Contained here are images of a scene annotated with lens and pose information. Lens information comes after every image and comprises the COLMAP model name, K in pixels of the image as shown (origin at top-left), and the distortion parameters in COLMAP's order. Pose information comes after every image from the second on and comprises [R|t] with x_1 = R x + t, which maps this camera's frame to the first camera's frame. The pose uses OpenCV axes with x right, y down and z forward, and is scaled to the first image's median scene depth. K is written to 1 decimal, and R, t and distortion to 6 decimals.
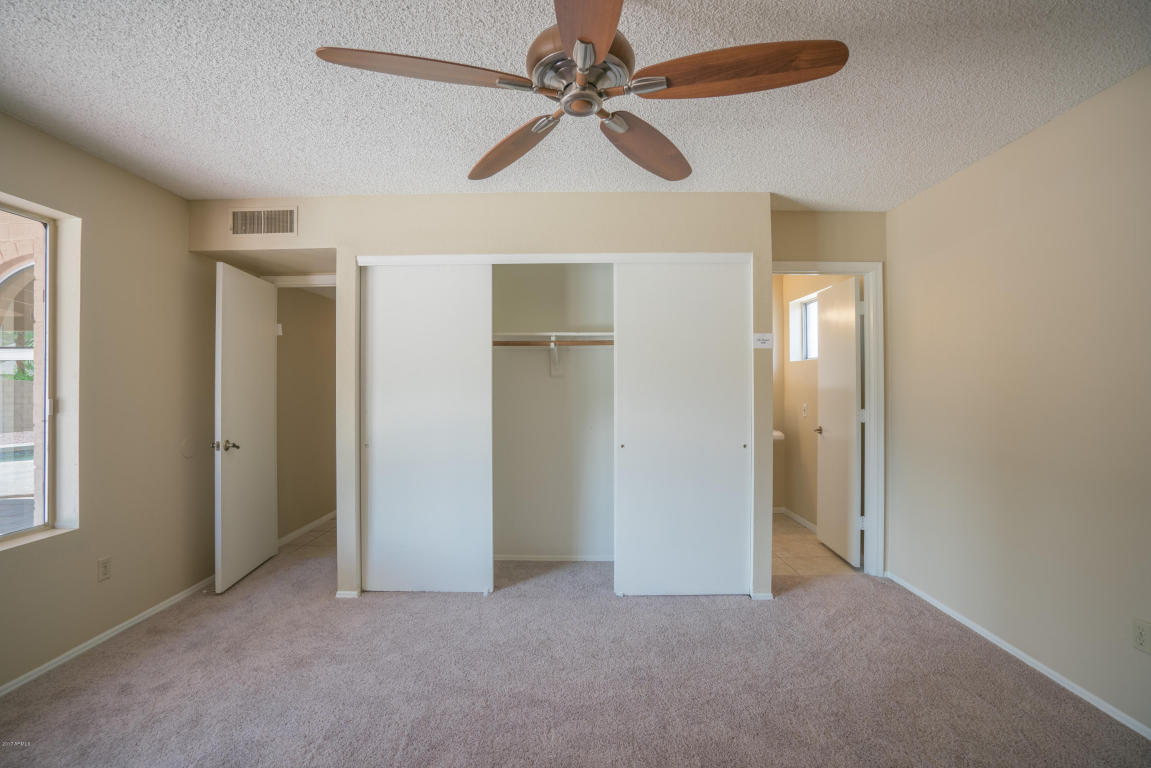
lens RADIAL K [[541.2, 0, 568.9], [0, 541.2, 383.3], [0, 0, 1]] dist [-0.018891, 0.000221]
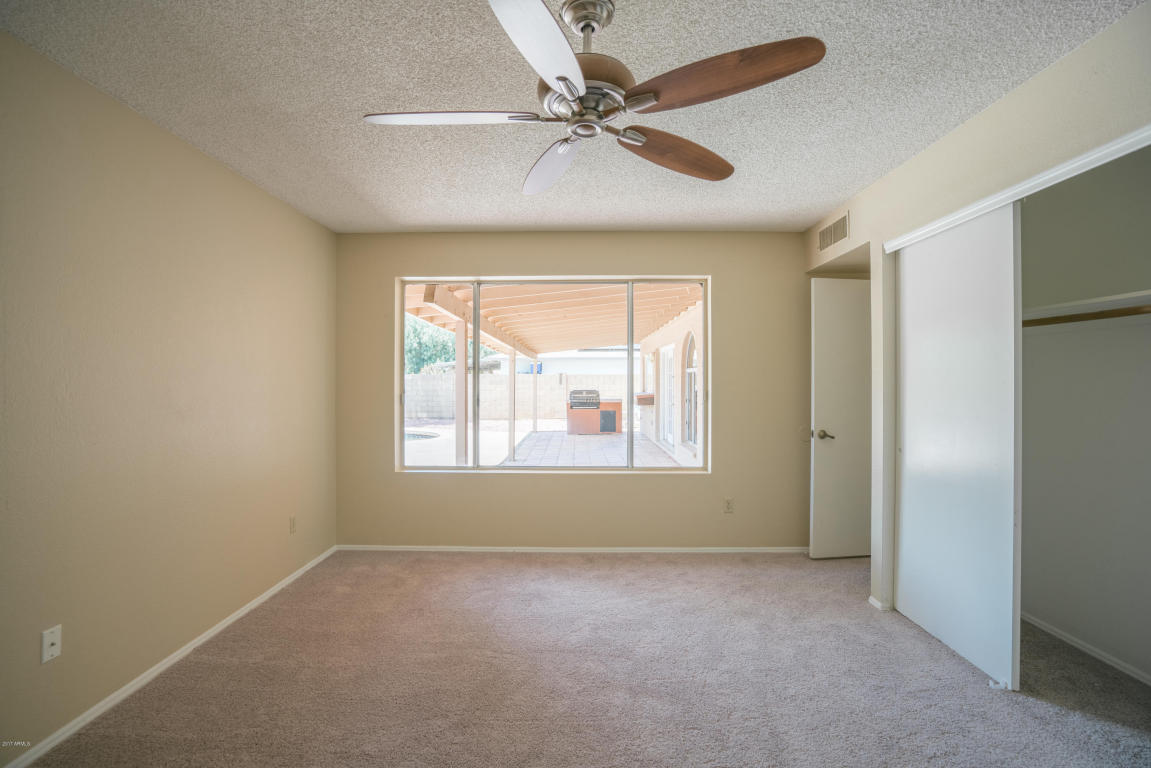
lens RADIAL K [[541.2, 0, 568.2], [0, 541.2, 383.9], [0, 0, 1]] dist [-0.018891, 0.000221]
pose [[-0.001163, 0.002510, -0.999996, 0.537436], [0.001996, 0.999995, 0.002508, 0.002630], [0.999997, -0.001993, -0.001168, 0.462545]]
